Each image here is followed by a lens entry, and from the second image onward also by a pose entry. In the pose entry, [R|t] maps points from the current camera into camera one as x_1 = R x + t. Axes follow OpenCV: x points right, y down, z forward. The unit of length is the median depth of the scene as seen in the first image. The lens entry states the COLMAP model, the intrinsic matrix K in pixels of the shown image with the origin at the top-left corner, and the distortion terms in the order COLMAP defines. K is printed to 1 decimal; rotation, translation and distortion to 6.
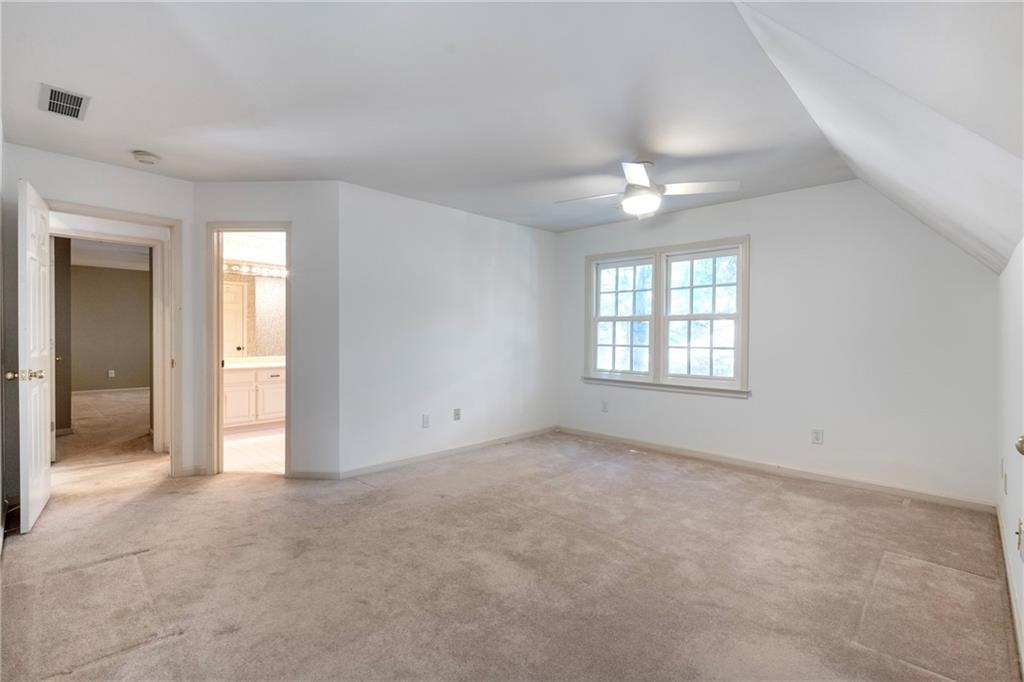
lens RADIAL K [[470.2, 0, 515.5], [0, 470.2, 339.0], [0, 0, 1]] dist [-0.009156, 0.004972]
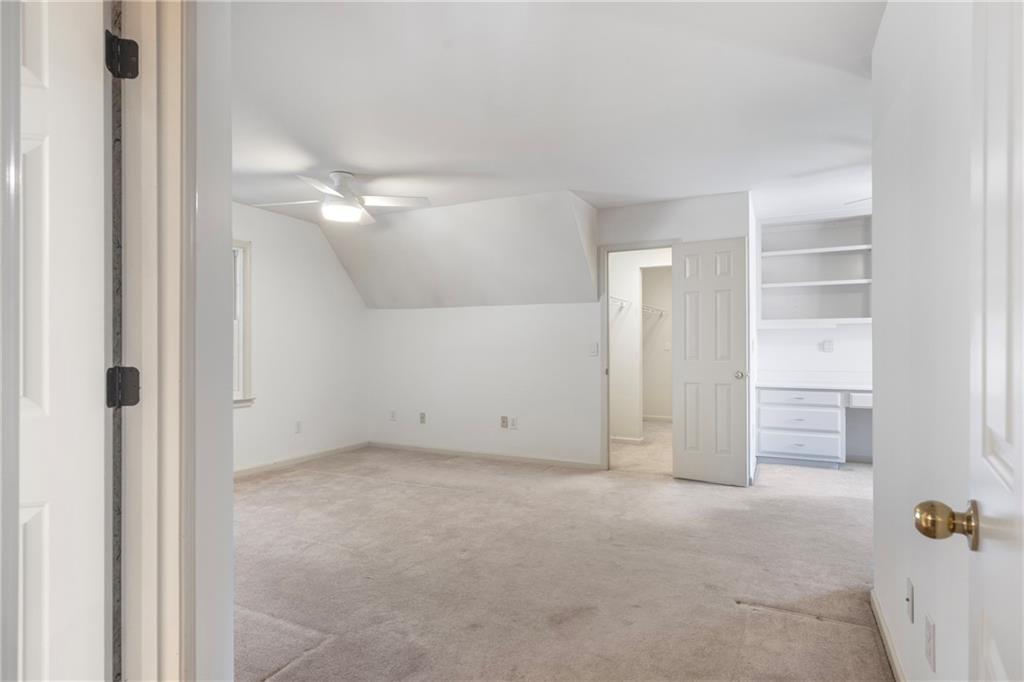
lens RADIAL K [[544.9, 0, 518.1], [0, 544.9, 343.9], [0, 0, 1]] dist [-0.003718, 0.004272]
pose [[-0.309645, -0.002225, 0.950850, -0.723004], [0.000798, 0.999996, 0.002600, -0.007883], [-0.950852, 0.001564, -0.309642, 0.747575]]
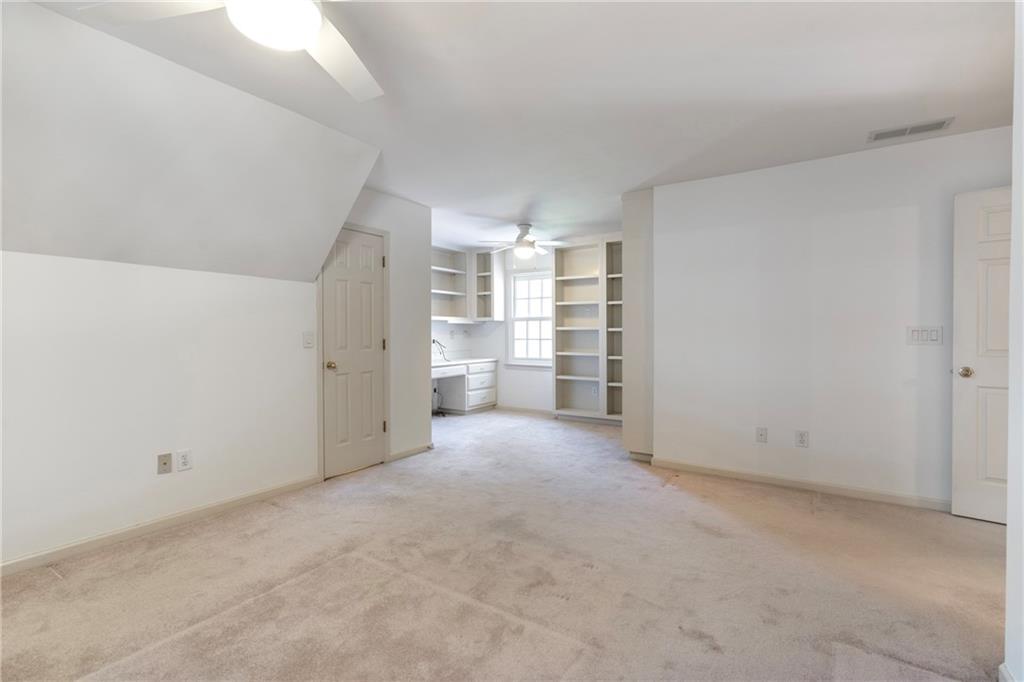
lens RADIAL K [[470.2, 0, 509.6], [0, 470.2, 338.5], [0, 0, 1]] dist [-0.009156, 0.004972]
pose [[-0.983074, -0.005711, -0.183122, 0.101233], [-0.007946, 0.999903, 0.011473, -0.007459], [0.183038, 0.012734, -0.983023, 1.090548]]
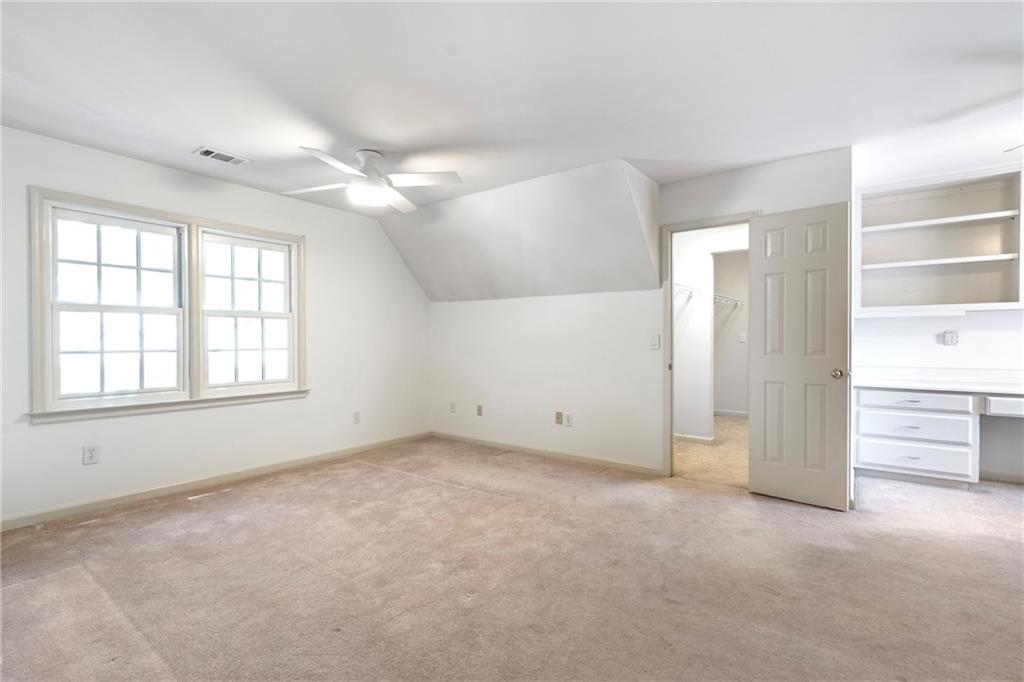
lens RADIAL K [[470.2, 0, 515.9], [0, 470.2, 343.8], [0, 0, 1]] dist [-0.009156, 0.004972]
pose [[-0.132975, -0.018084, 0.990954, -0.531969], [0.003134, 0.999821, 0.018666, -0.006939], [-0.991114, 0.005588, -0.132894, 0.623134]]
